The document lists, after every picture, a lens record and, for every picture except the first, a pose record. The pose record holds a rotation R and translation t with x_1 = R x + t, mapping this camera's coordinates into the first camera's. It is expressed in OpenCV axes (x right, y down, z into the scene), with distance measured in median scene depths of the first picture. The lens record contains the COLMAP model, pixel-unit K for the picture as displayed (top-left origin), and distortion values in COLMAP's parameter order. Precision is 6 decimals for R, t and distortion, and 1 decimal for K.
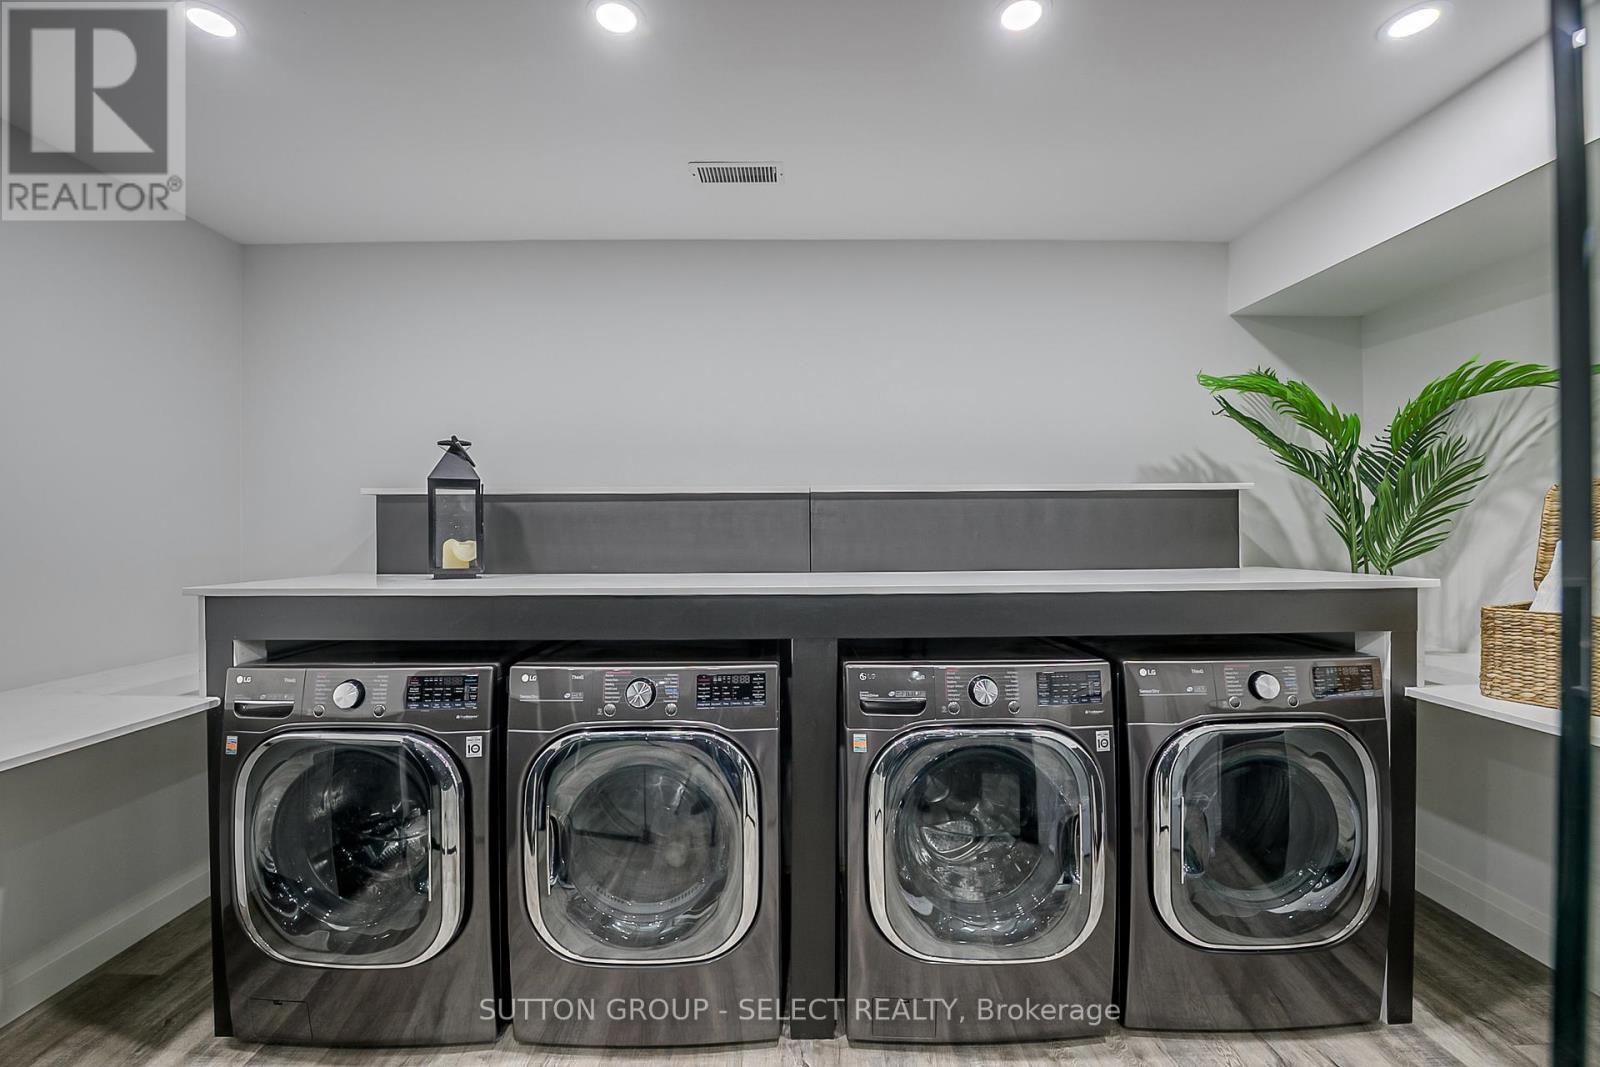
lens RADIAL K [[674.4, 0, 800.0], [0, 674.4, 533.5], [0, 0, 1]] dist [-0.014507, 0.000001]
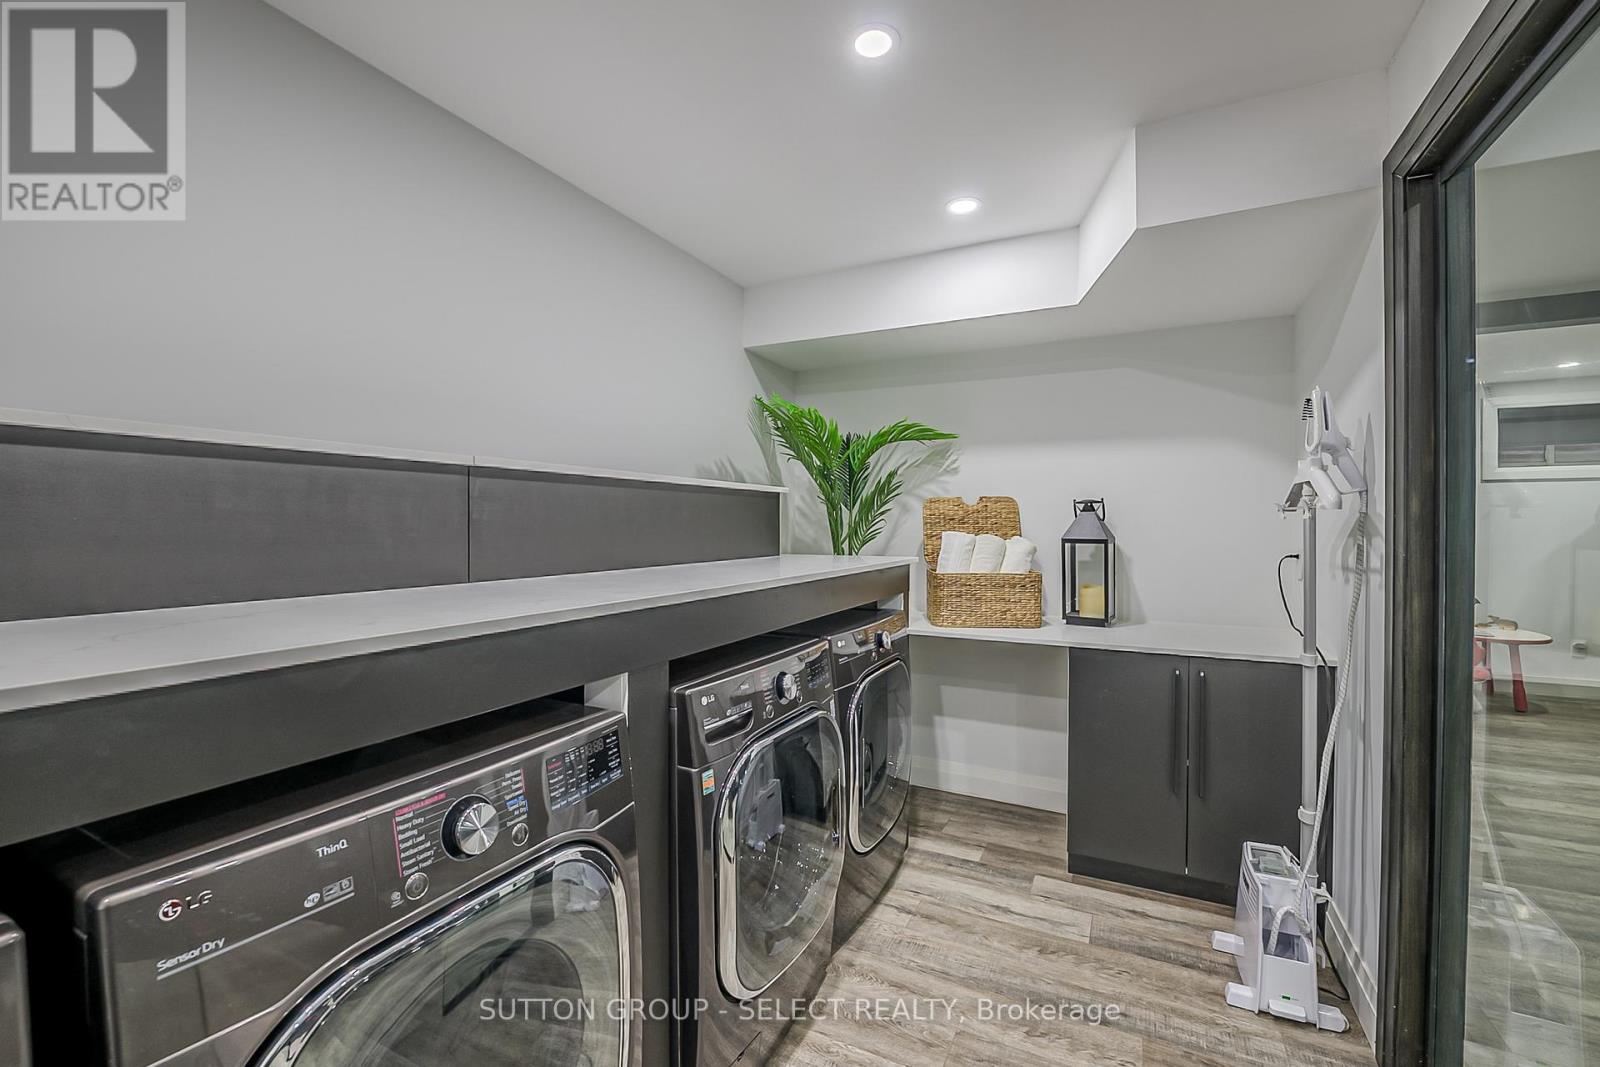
lens RADIAL K [[648.1, 0, 829.4], [0, 648.1, 533.3], [0, 0, 1]] dist [-0.013111, 0.000705]
pose [[0.469569, -0.004046, 0.882887, -0.508657], [-0.003540, 0.999973, 0.006466, 0.003252], [-0.882889, -0.006162, 0.469542, 0.479508]]
